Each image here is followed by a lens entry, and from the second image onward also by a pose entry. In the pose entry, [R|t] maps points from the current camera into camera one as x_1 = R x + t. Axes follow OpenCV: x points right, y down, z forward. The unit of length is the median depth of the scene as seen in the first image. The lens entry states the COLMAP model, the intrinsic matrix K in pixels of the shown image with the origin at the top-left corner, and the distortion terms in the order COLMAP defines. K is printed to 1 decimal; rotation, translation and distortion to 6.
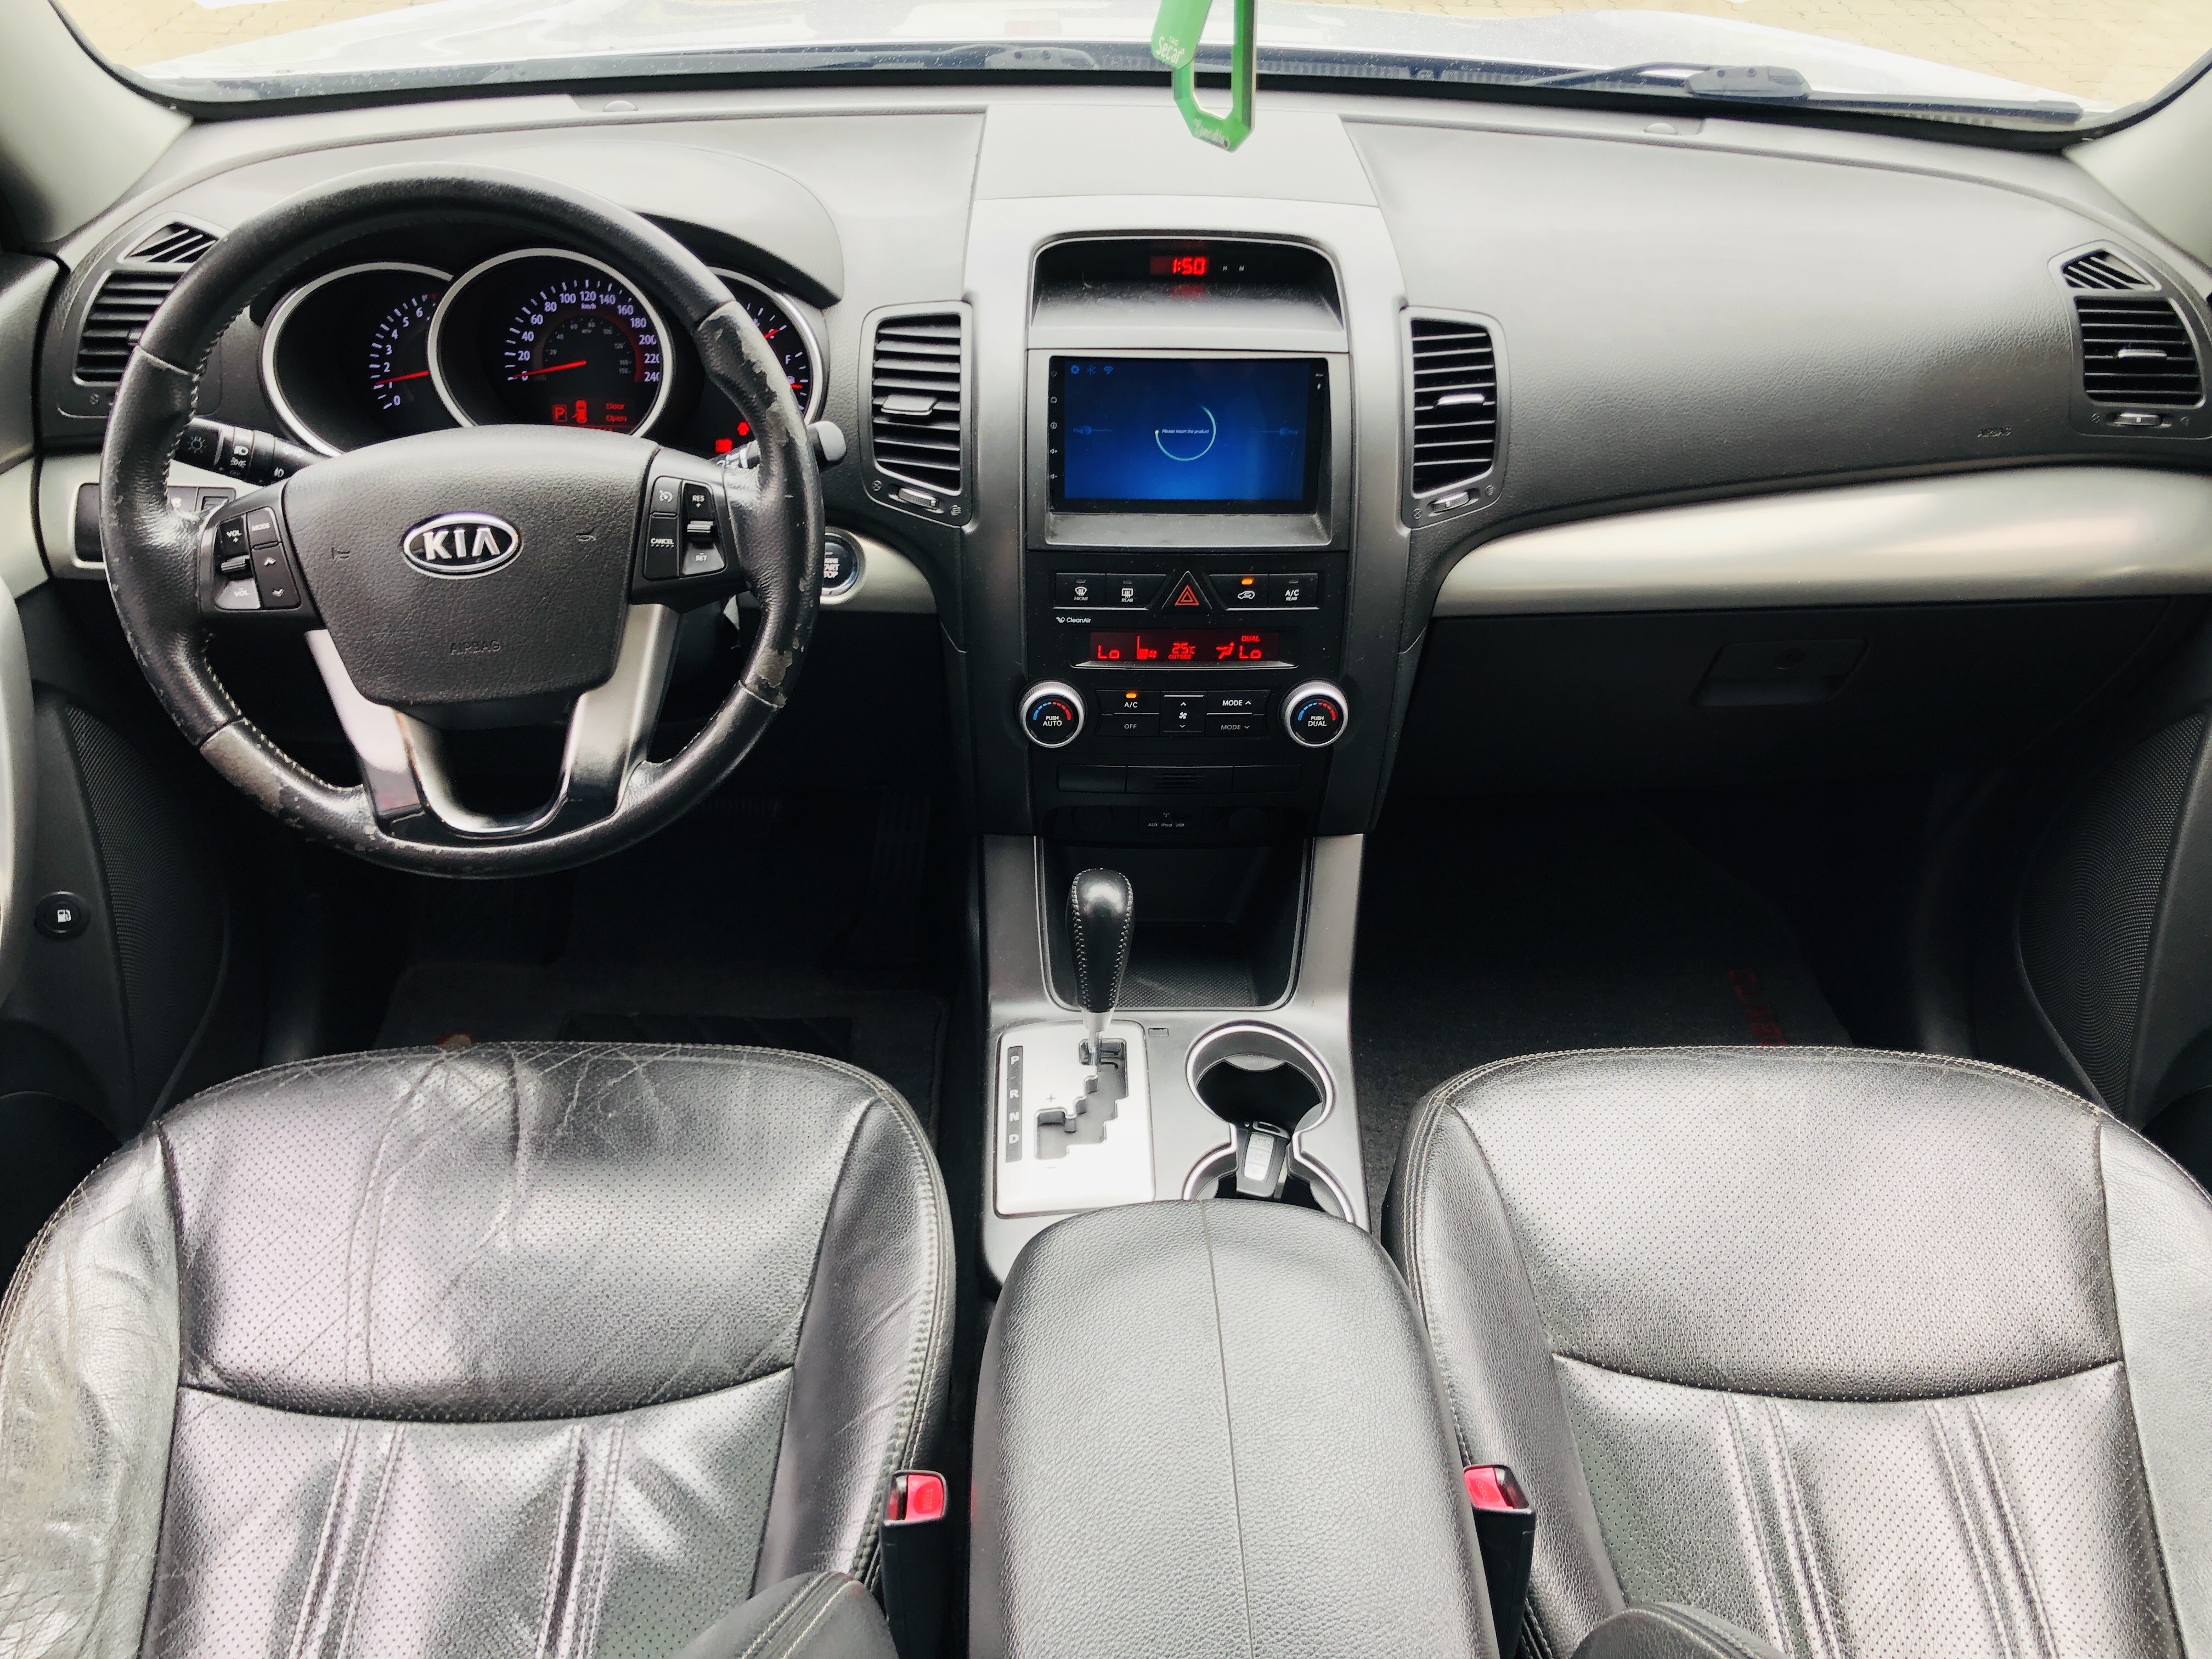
lens RADIAL K [[1810.2, 0, 1116.1], [0, 1810.2, 839.0], [0, 0, 1]] dist [0.056929, -0.084811]
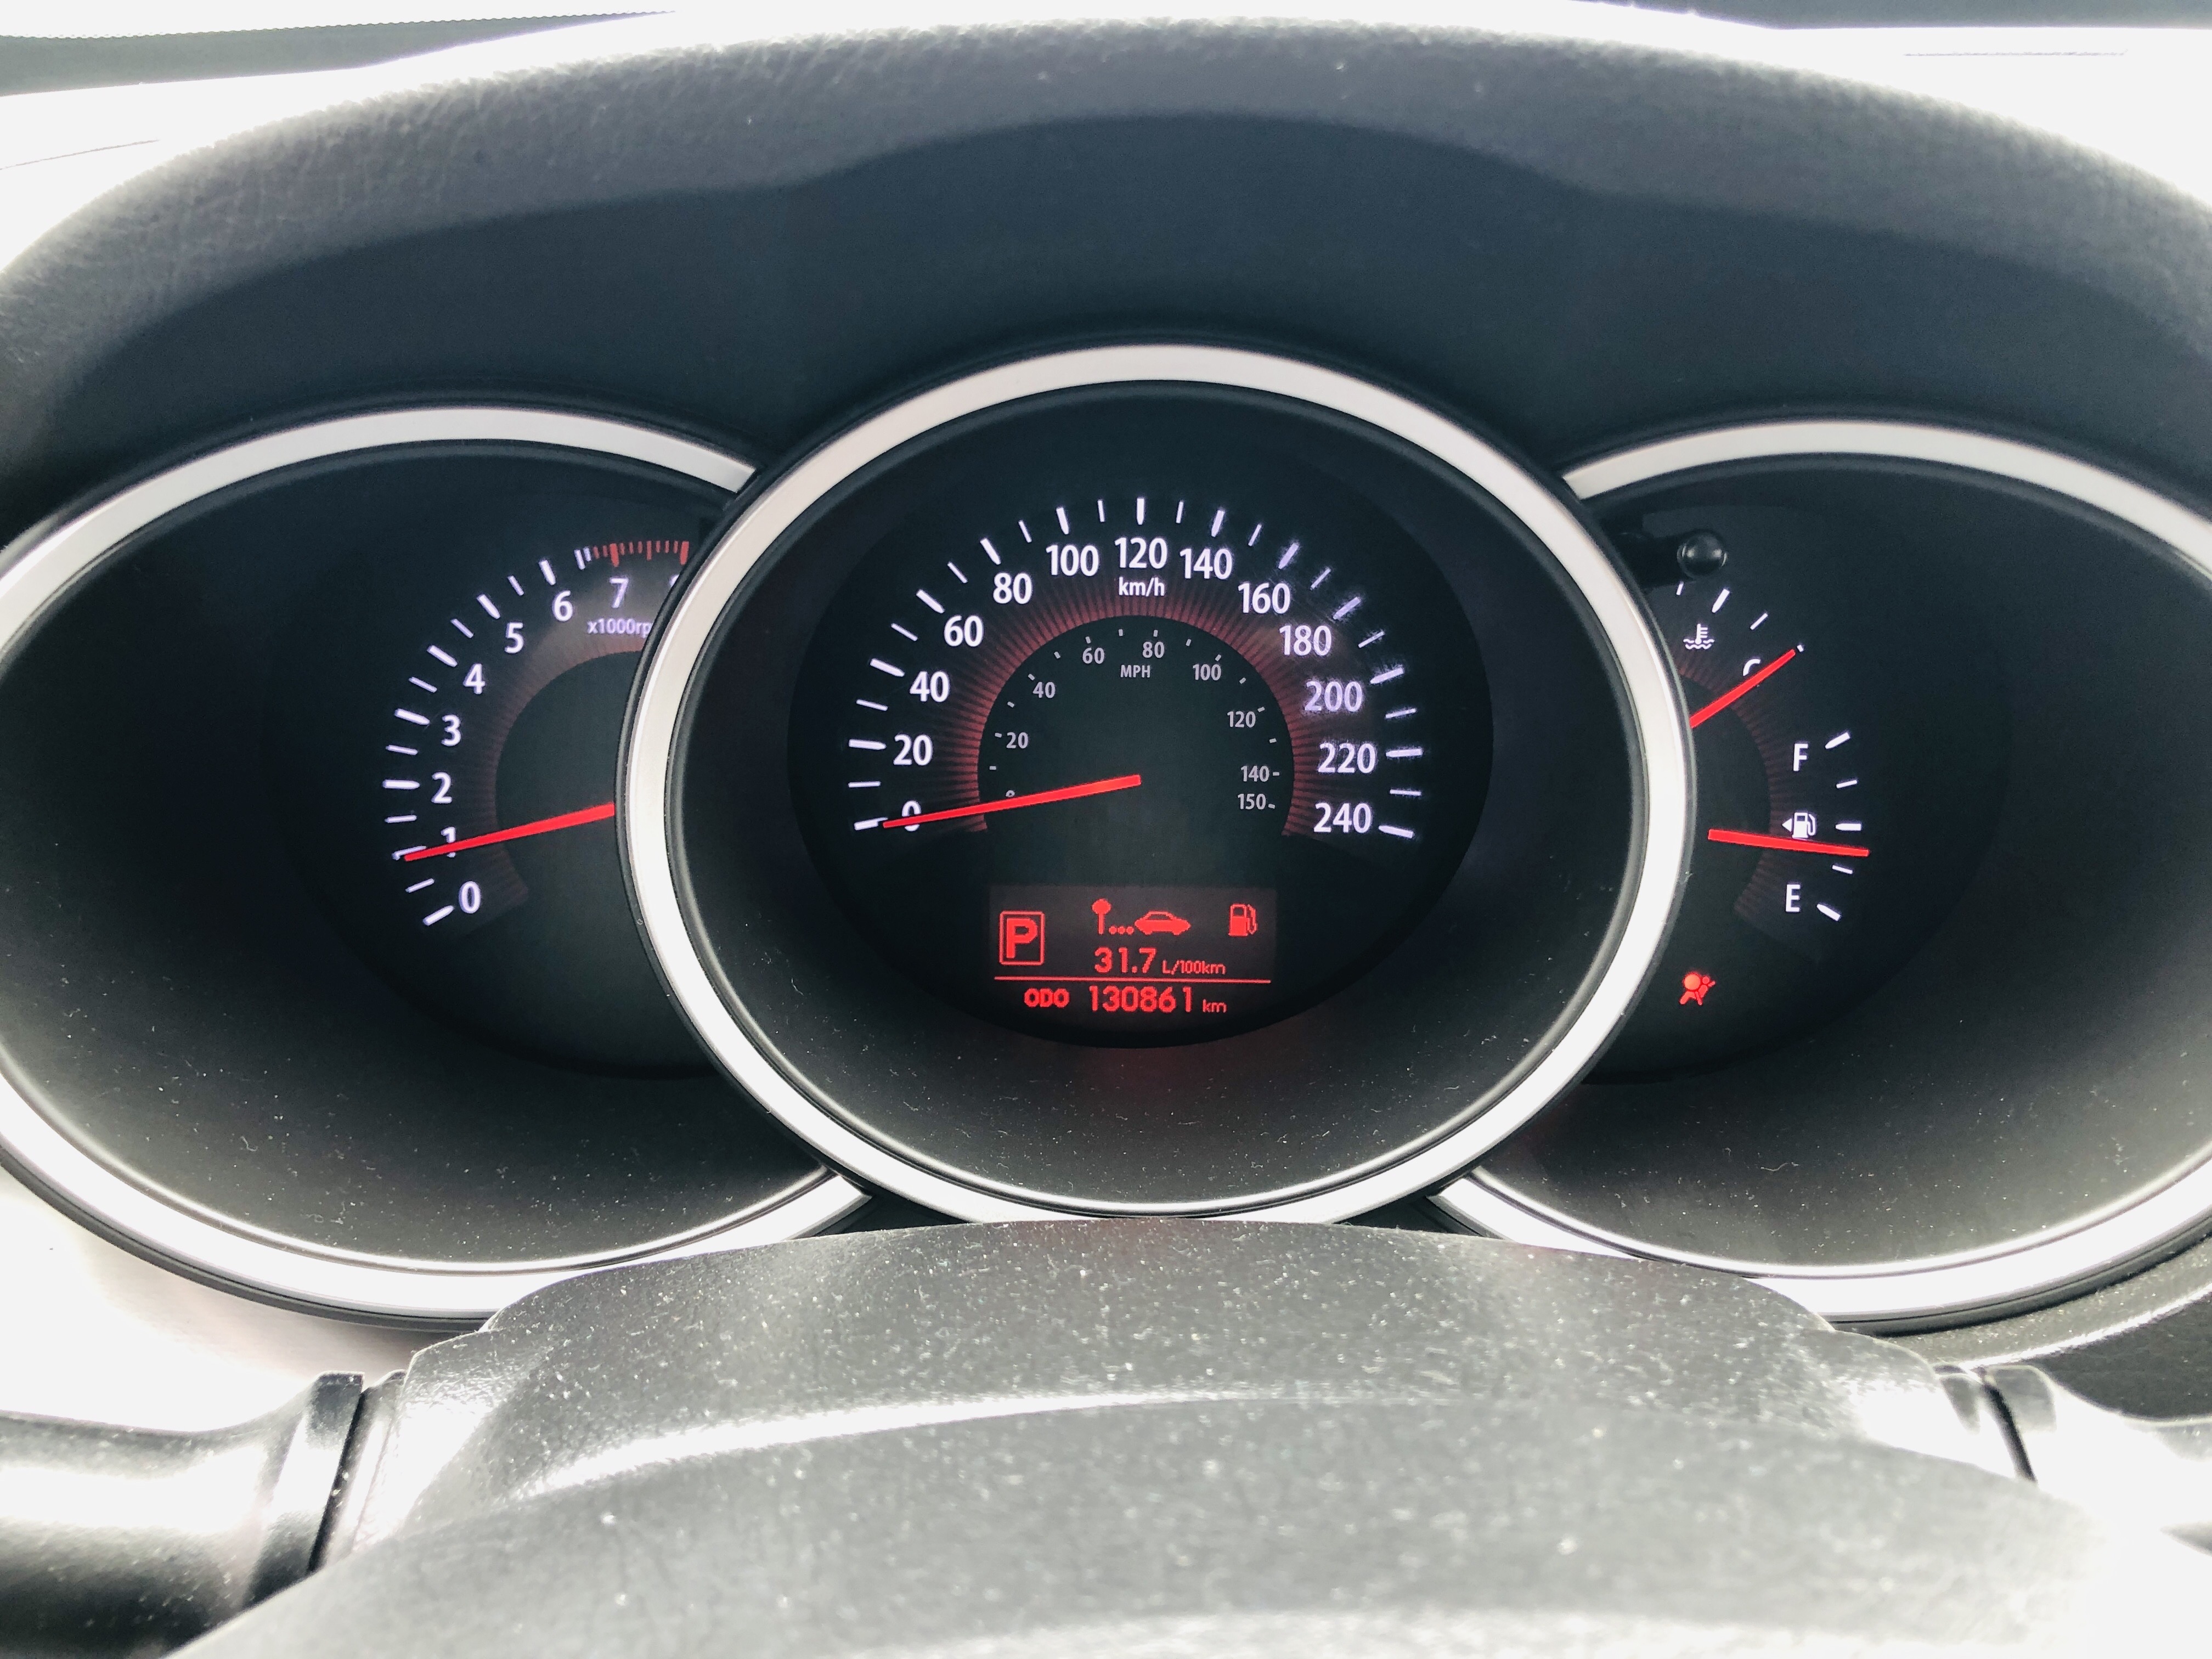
lens RADIAL K [[1810.2, 0, 1126.5], [0, 1810.2, 842.1], [0, 0, 1]] dist [0.056929, -0.084811]
pose [[0.999969, 0.000162, -0.007901, -0.318934], [-0.001173, 0.991754, -0.128151, -0.235929], [0.007815, 0.128156, 0.991723, 0.789844]]
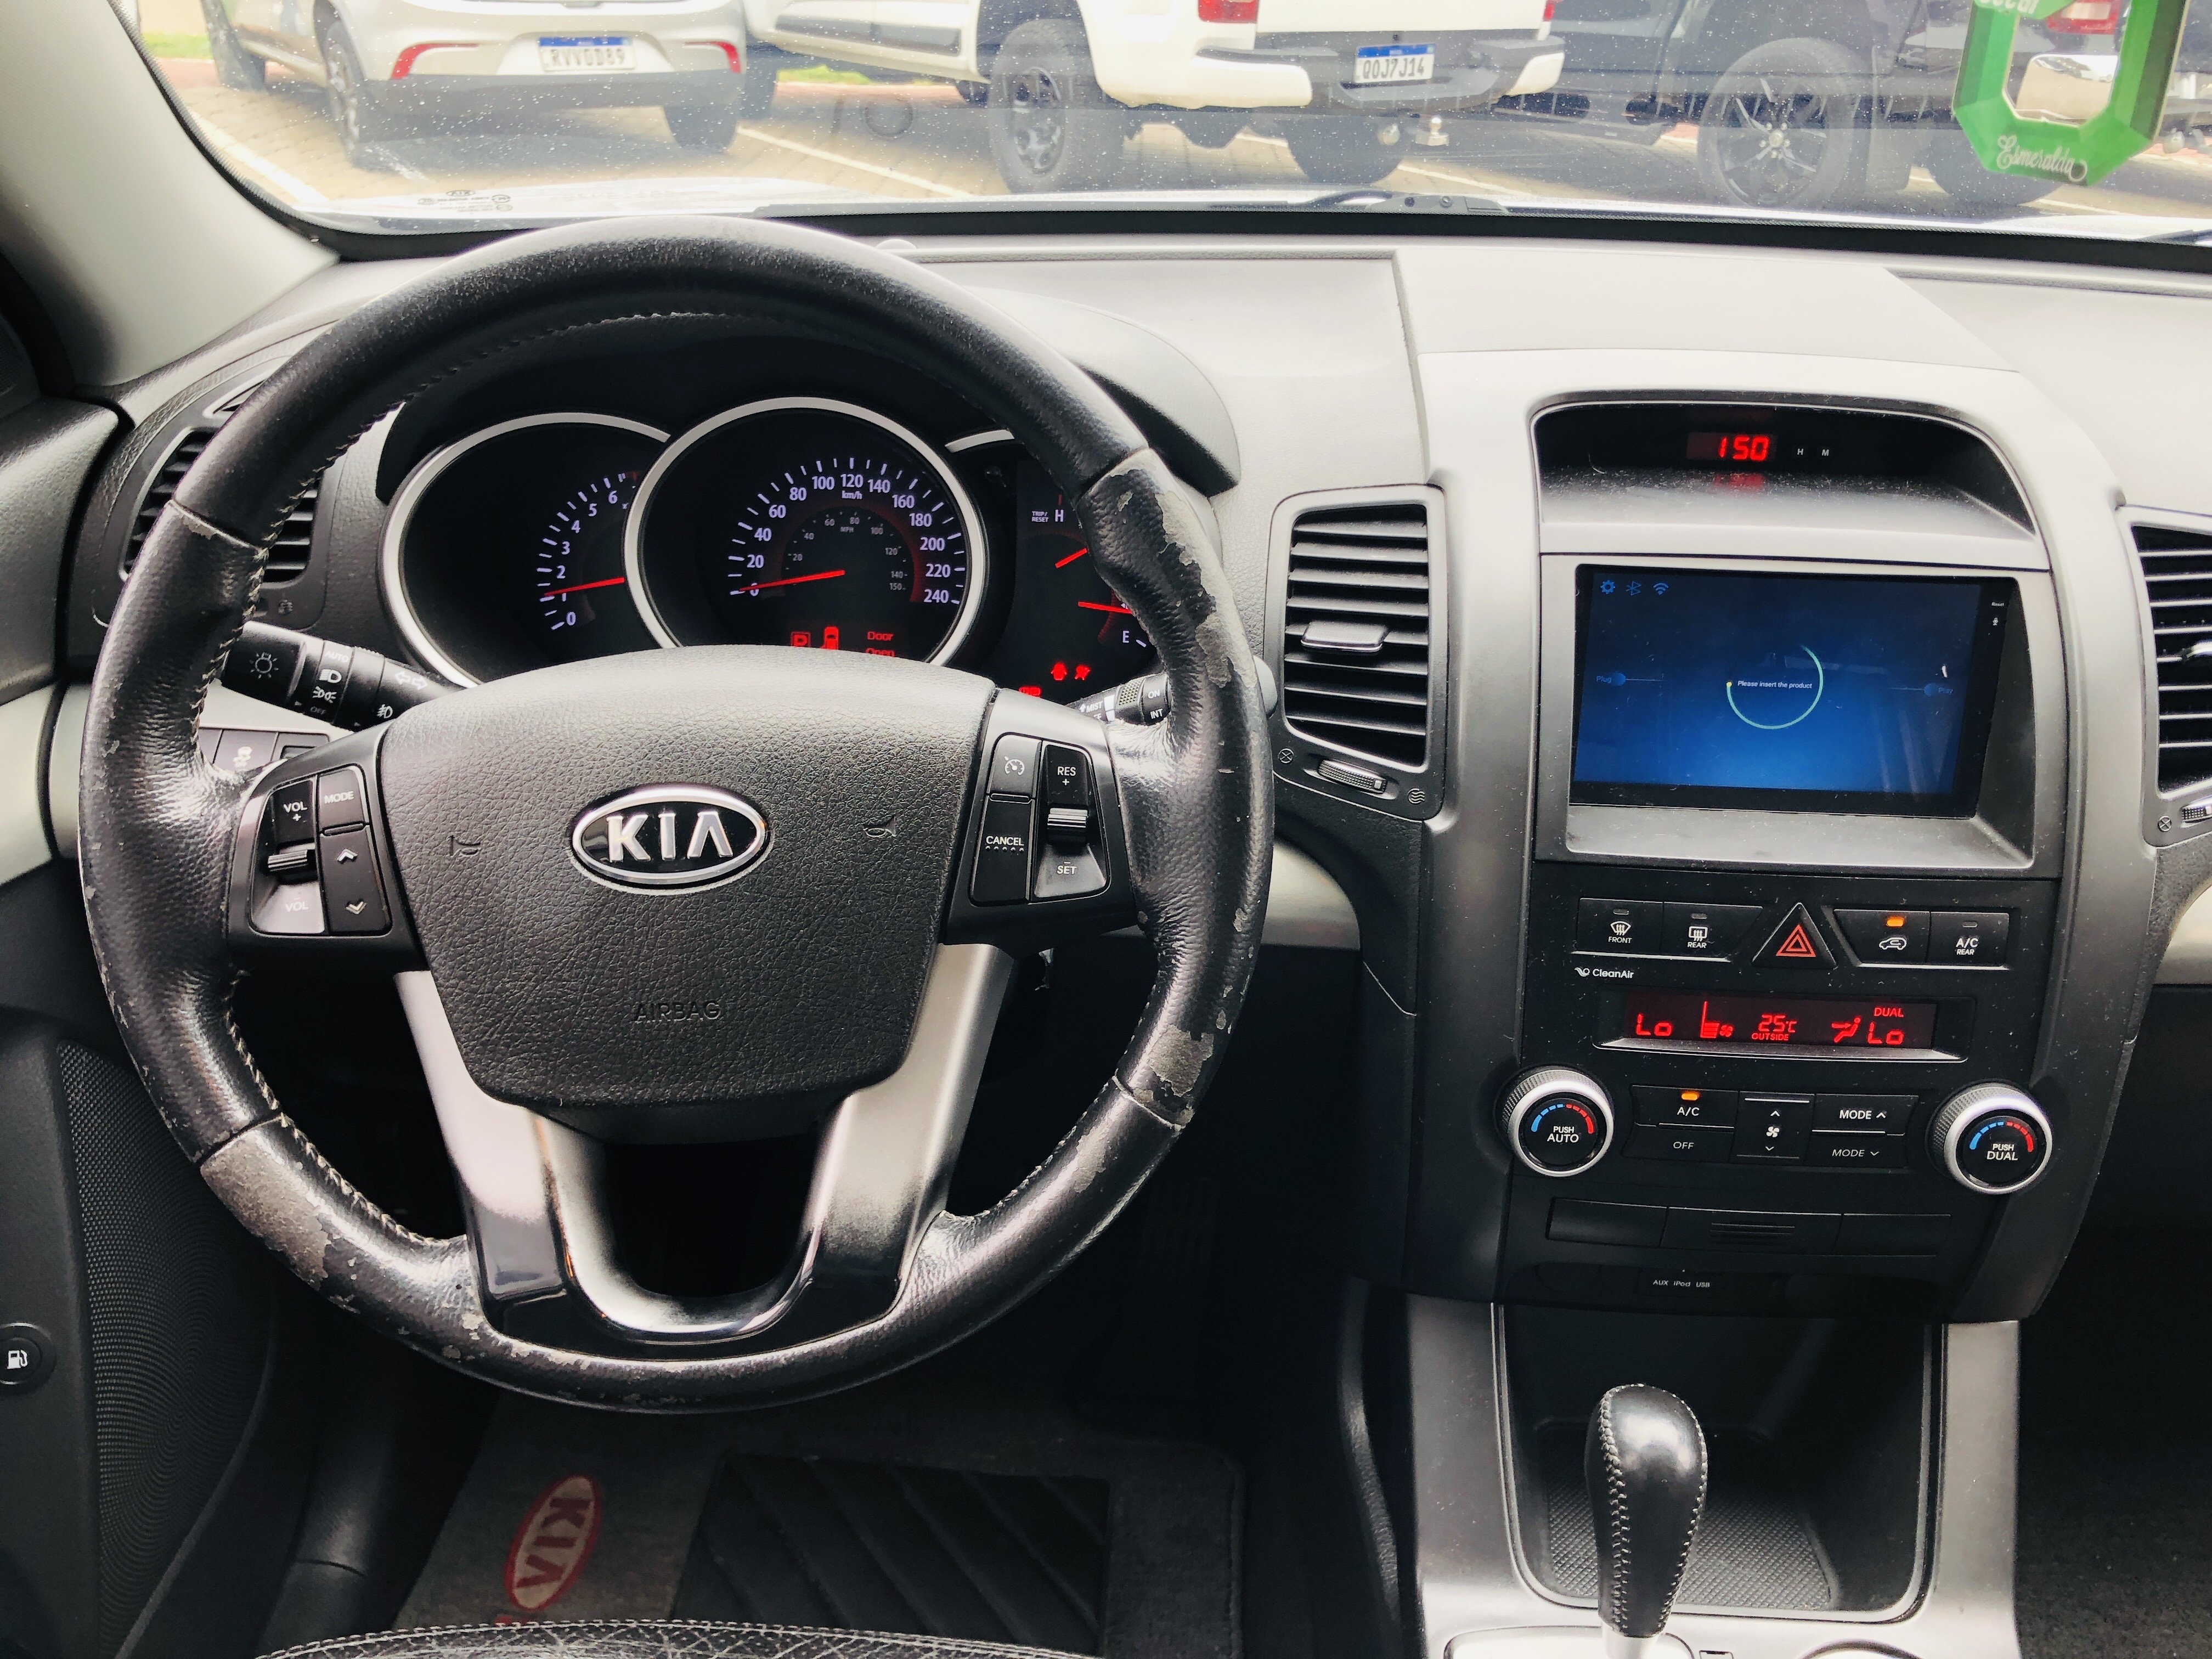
lens RADIAL K [[1810.2, 0, 1148.4], [0, 1810.2, 852.0], [0, 0, 1]] dist [0.056929, -0.084811]
pose [[0.998351, 0.030744, -0.048473, -0.151049], [-0.037216, 0.989615, -0.138845, -0.069591], [0.043701, 0.140420, 0.989127, 0.366564]]
